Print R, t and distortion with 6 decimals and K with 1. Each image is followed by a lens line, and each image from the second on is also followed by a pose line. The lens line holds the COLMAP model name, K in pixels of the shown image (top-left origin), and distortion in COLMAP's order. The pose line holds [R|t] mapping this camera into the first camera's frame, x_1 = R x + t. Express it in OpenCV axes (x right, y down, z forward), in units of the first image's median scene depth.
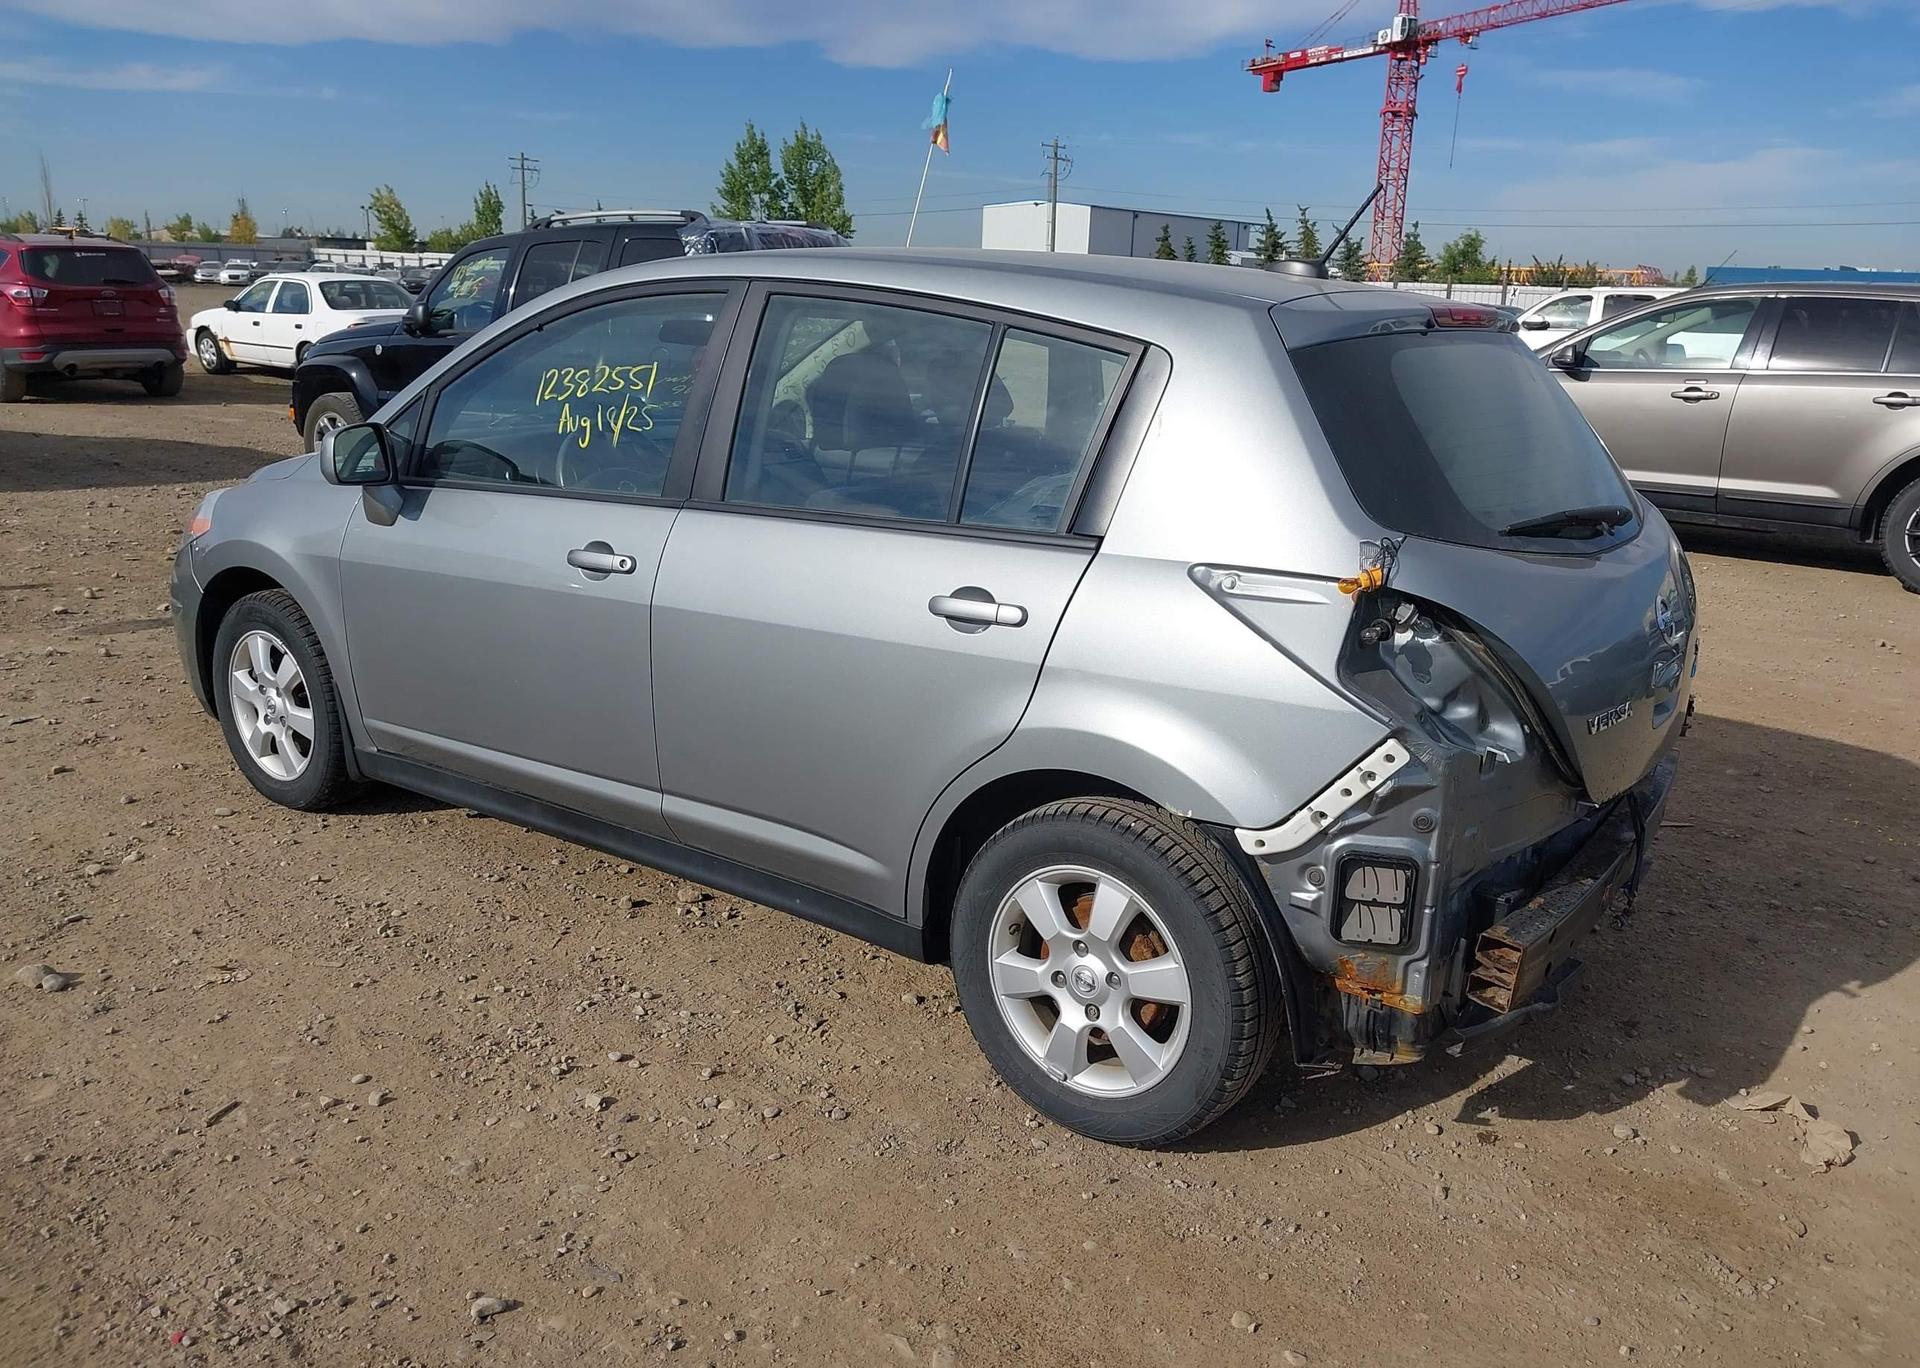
lens RADIAL K [[1503.5, 0, 980.9], [0, 1503.5, 737.7], [0, 0, 1]] dist [0.036820, -0.046663]
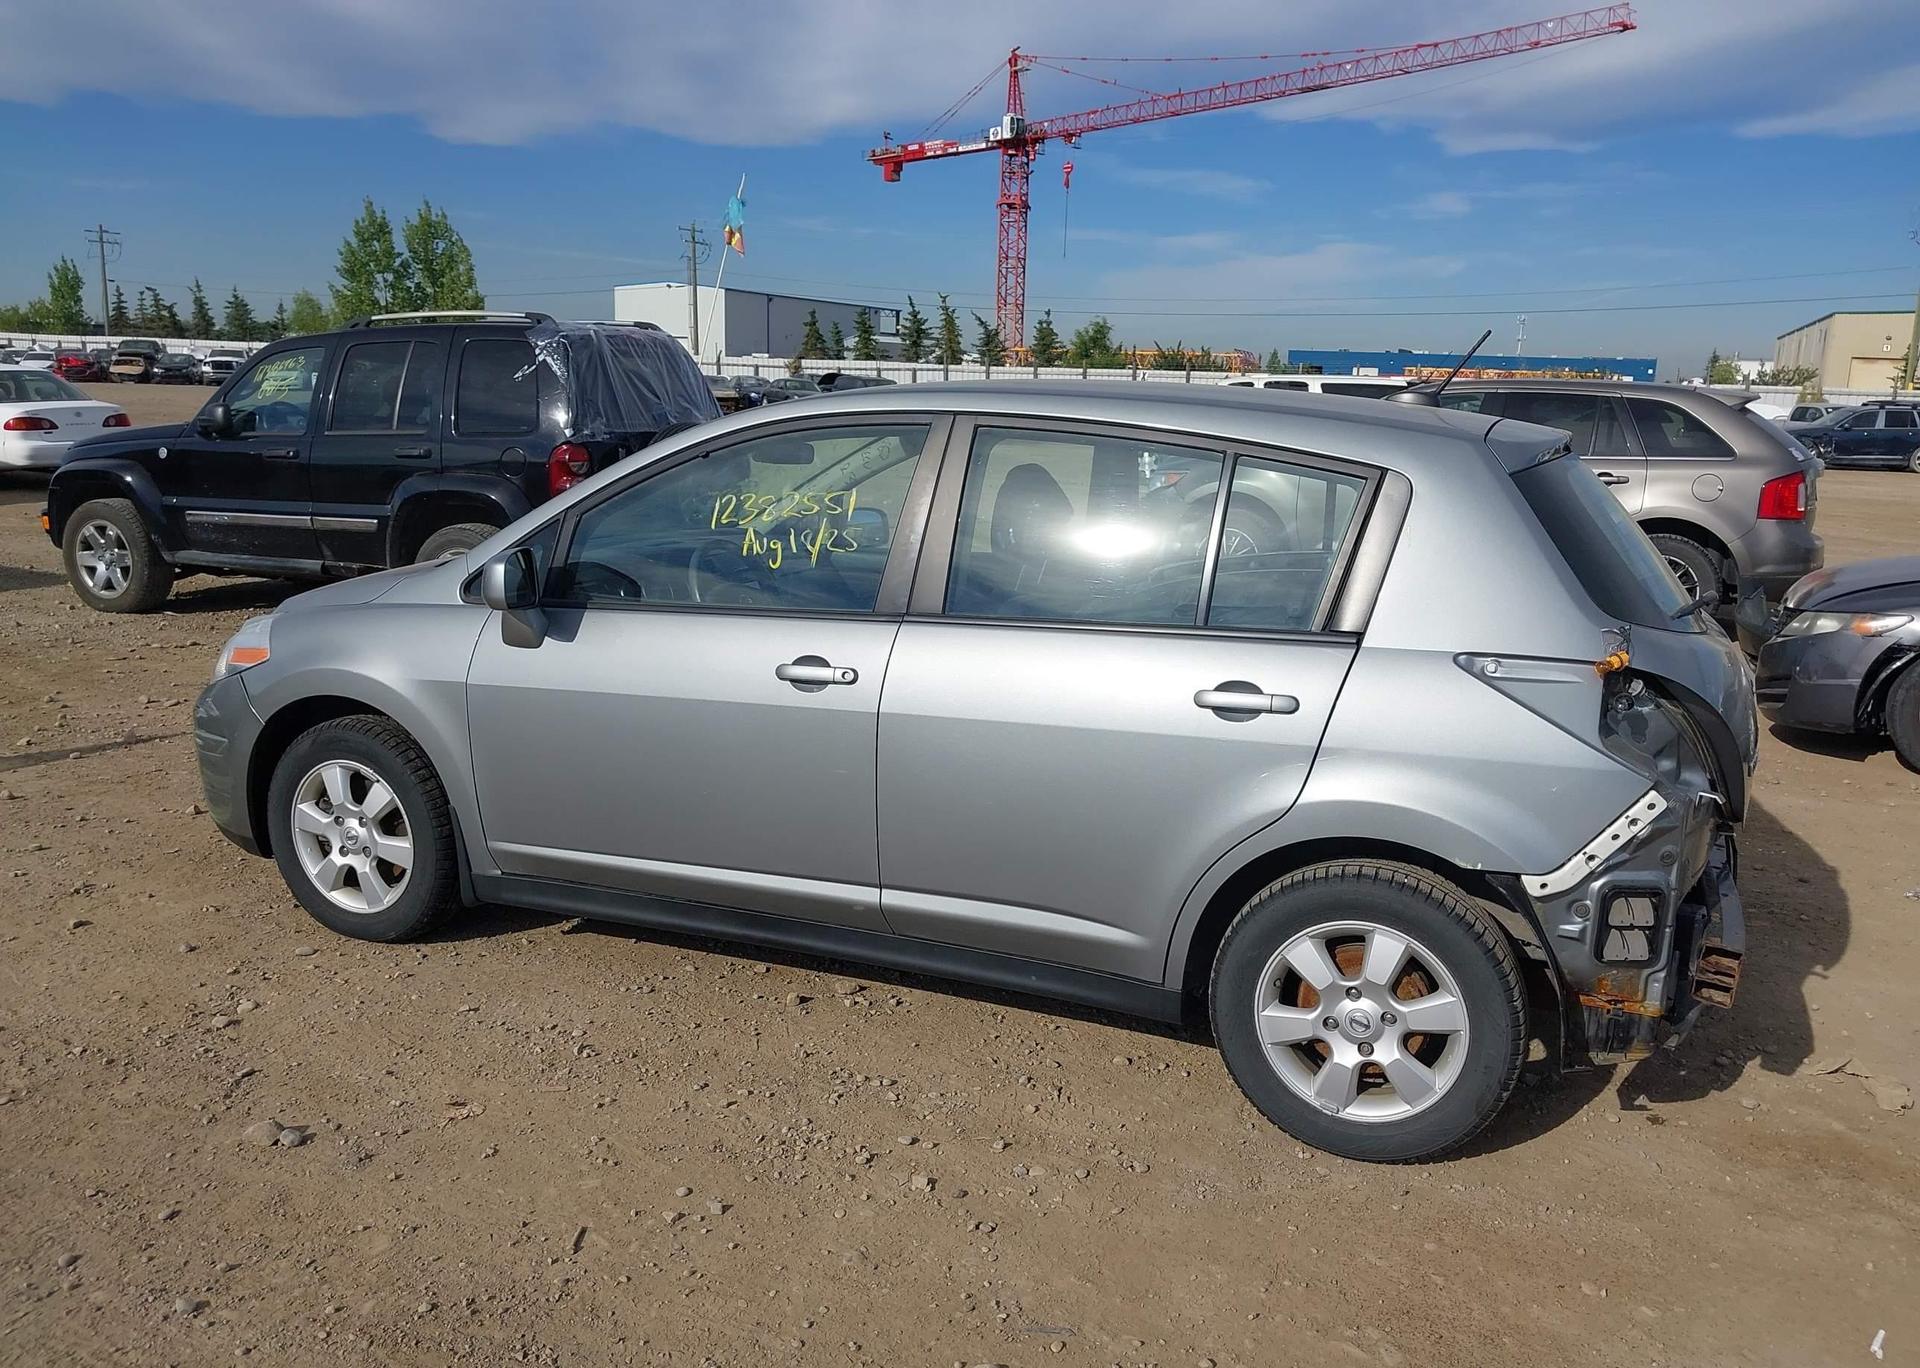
lens RADIAL K [[1503.5, 0, 983.5], [0, 1503.5, 753.7], [0, 0, 1]] dist [0.036820, -0.046663]
pose [[0.970949, -0.060507, 0.231510, -0.355533], [0.069568, 0.997090, -0.031172, -0.019123], [-0.228950, 0.046373, 0.972333, -0.043573]]
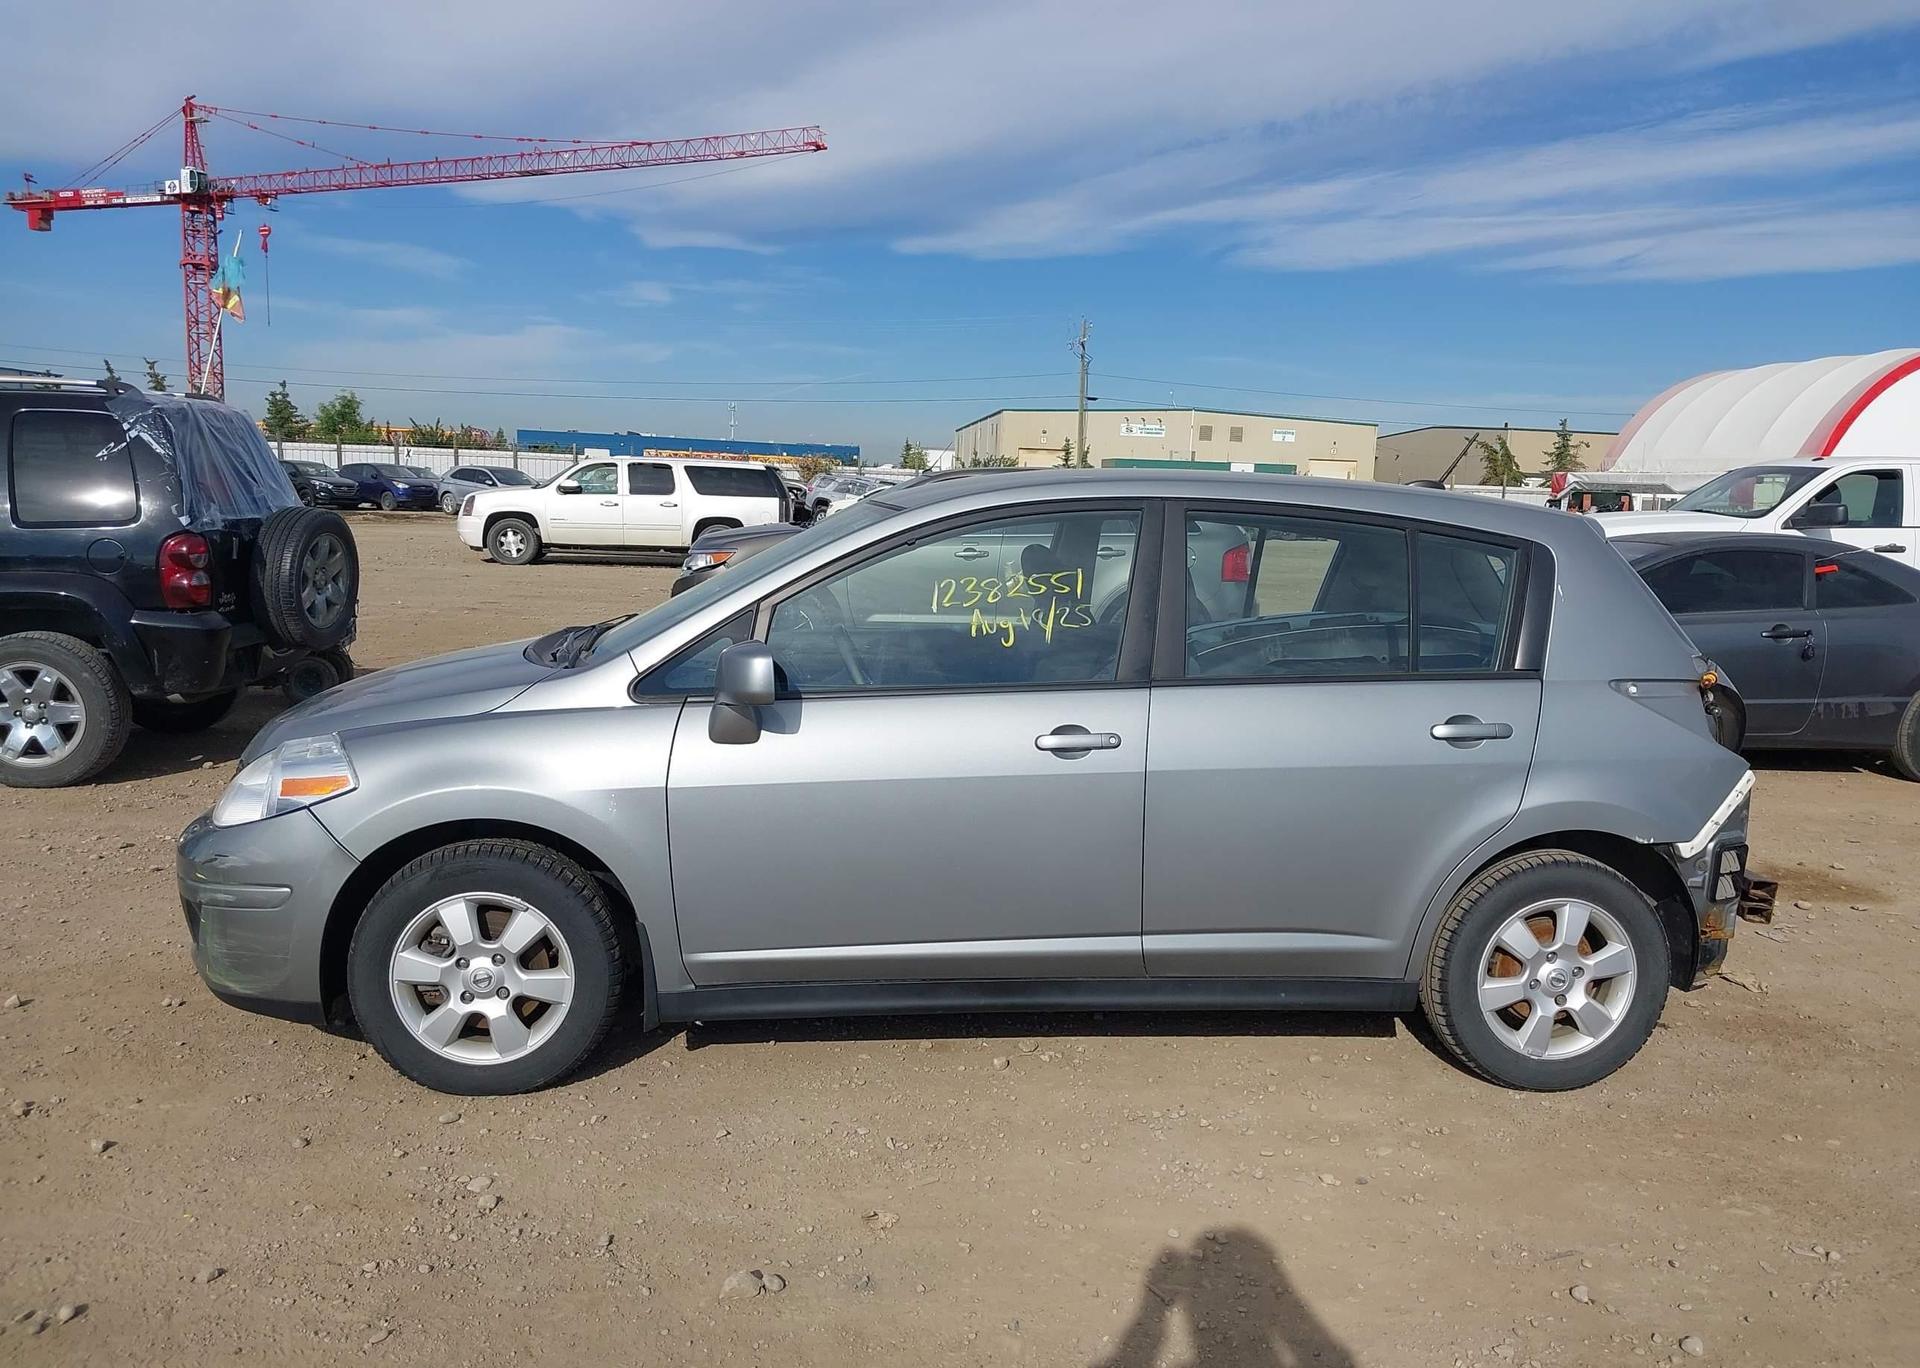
lens RADIAL K [[1503.5, 0, 982.6], [0, 1503.5, 749.2], [0, 0, 1]] dist [0.036820, -0.046663]
pose [[0.739041, -0.123669, 0.662211, -0.968046], [0.183286, 0.982835, -0.021005, -0.094242], [-0.648247, 0.136898, 0.749023, 0.192490]]
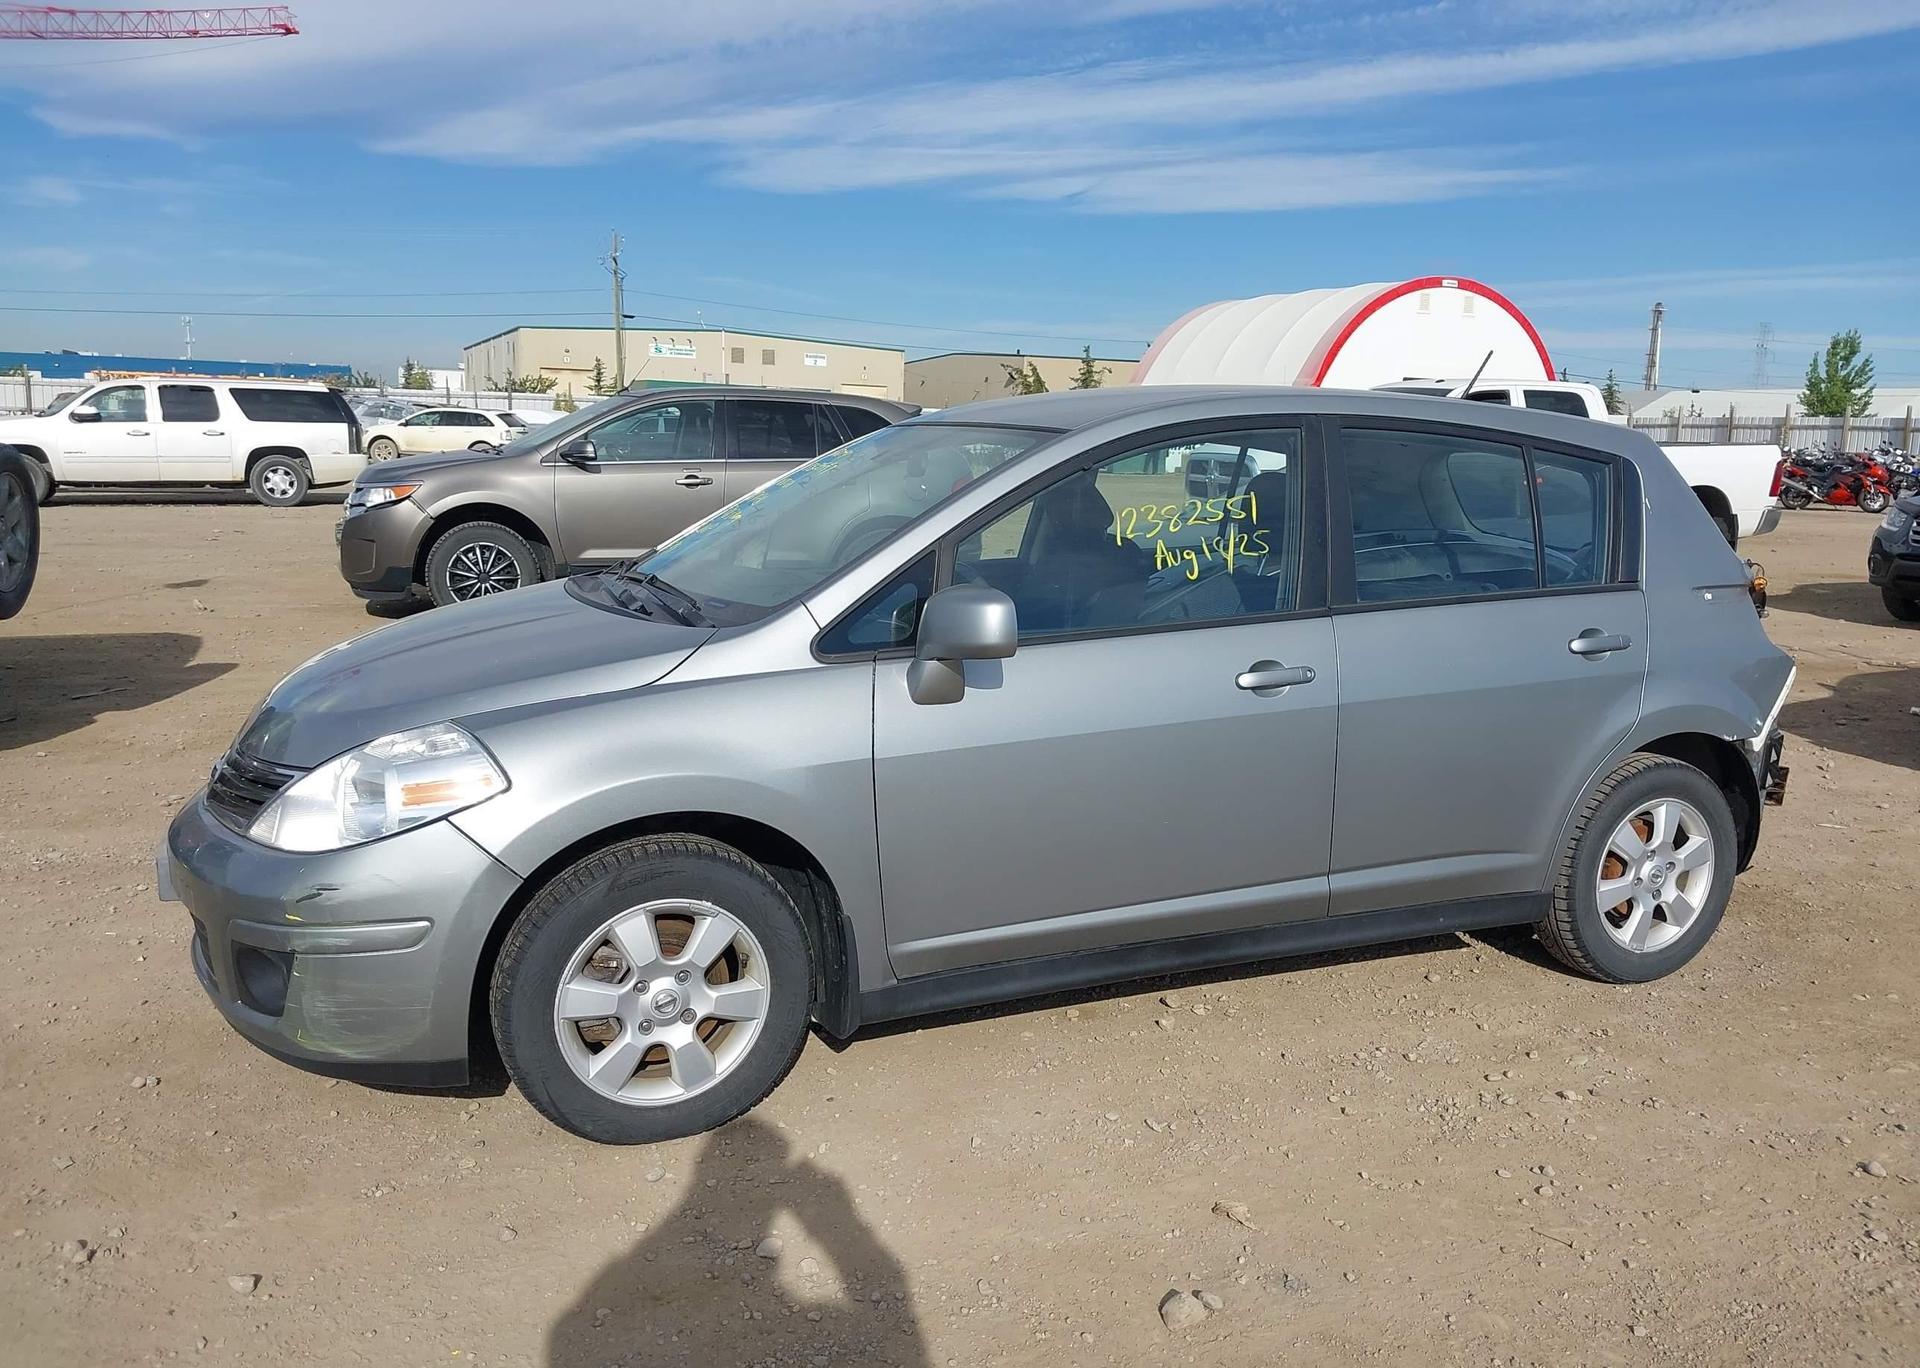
lens RADIAL K [[1503.5, 0, 991.9], [0, 1503.5, 742.0], [0, 0, 1]] dist [0.036820, -0.046663]
pose [[0.492404, -0.197936, 0.847561, -1.161905], [0.238527, 0.967204, 0.087301, -0.197598], [-0.837044, 0.159179, 0.523468, 0.572984]]
